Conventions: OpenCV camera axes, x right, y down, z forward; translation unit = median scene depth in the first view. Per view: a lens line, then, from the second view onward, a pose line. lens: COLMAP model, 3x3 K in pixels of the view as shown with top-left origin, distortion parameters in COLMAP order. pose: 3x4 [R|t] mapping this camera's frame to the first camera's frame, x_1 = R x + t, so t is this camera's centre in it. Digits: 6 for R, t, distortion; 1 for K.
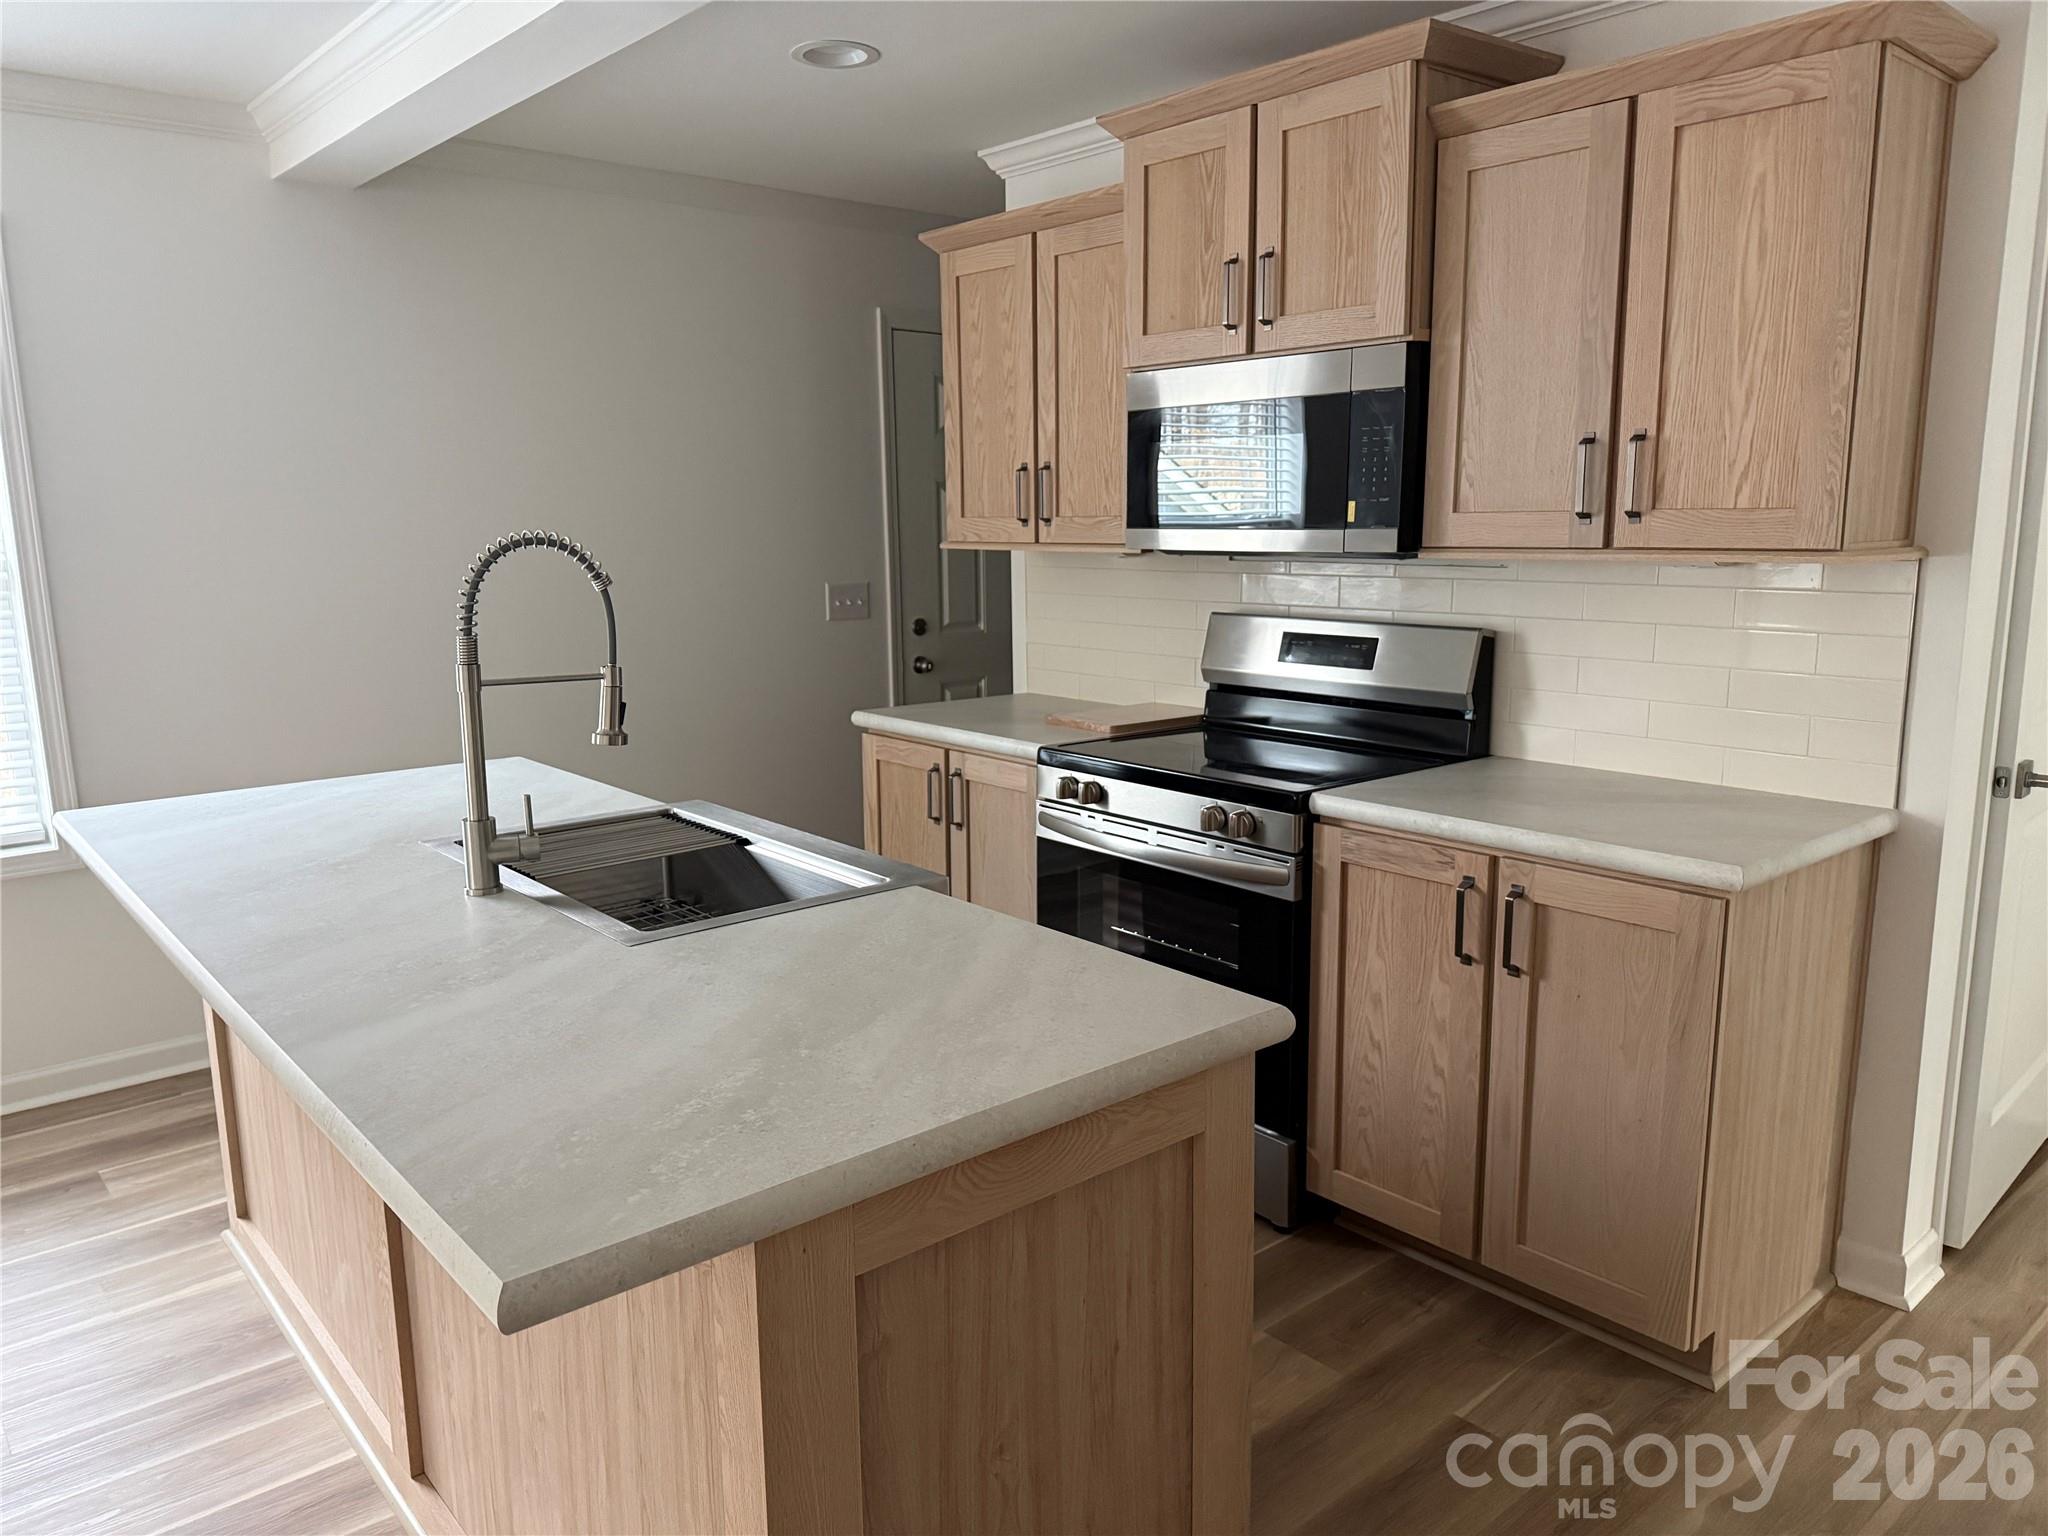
lens RADIAL K [[1422.0, 0, 1027.2], [0, 1422.0, 764.1], [0, 0, 1]] dist [0.117075, -0.165622]
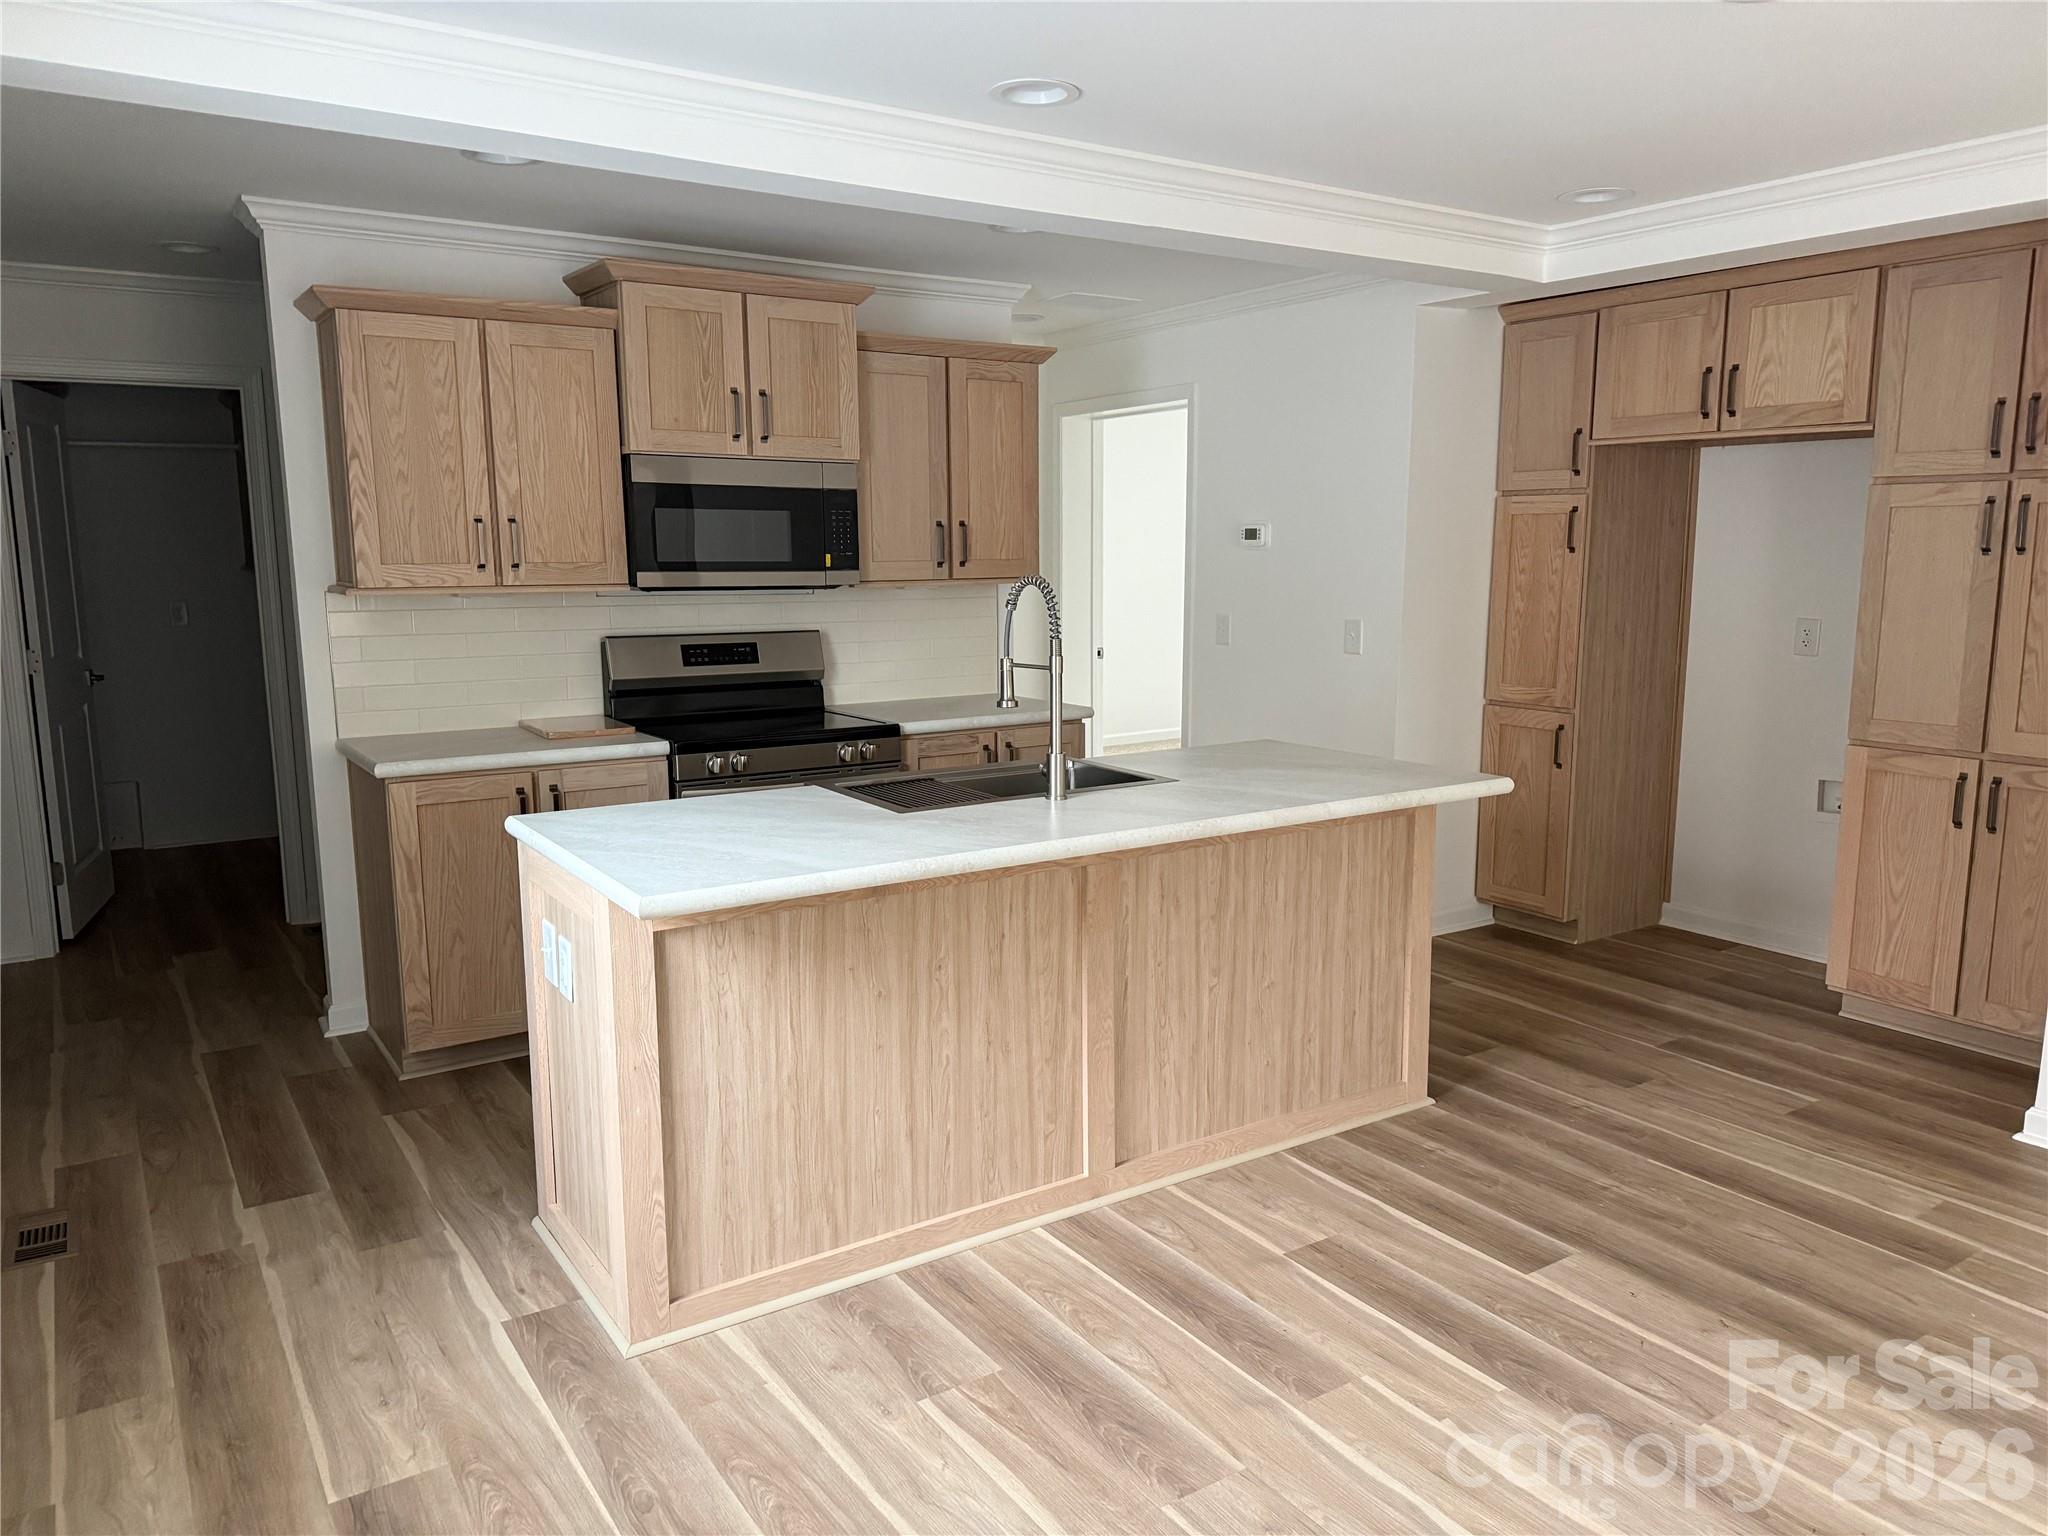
lens RADIAL K [[1422.0, 0, 1027.2], [0, 1422.0, 764.1], [0, 0, 1]] dist [0.117075, -0.165622]
pose [[0.118389, -0.136787, 0.983500, -1.376663], [0.181525, 0.976756, 0.113998, -0.092451], [-0.976234, 0.165034, 0.140468, 0.581389]]
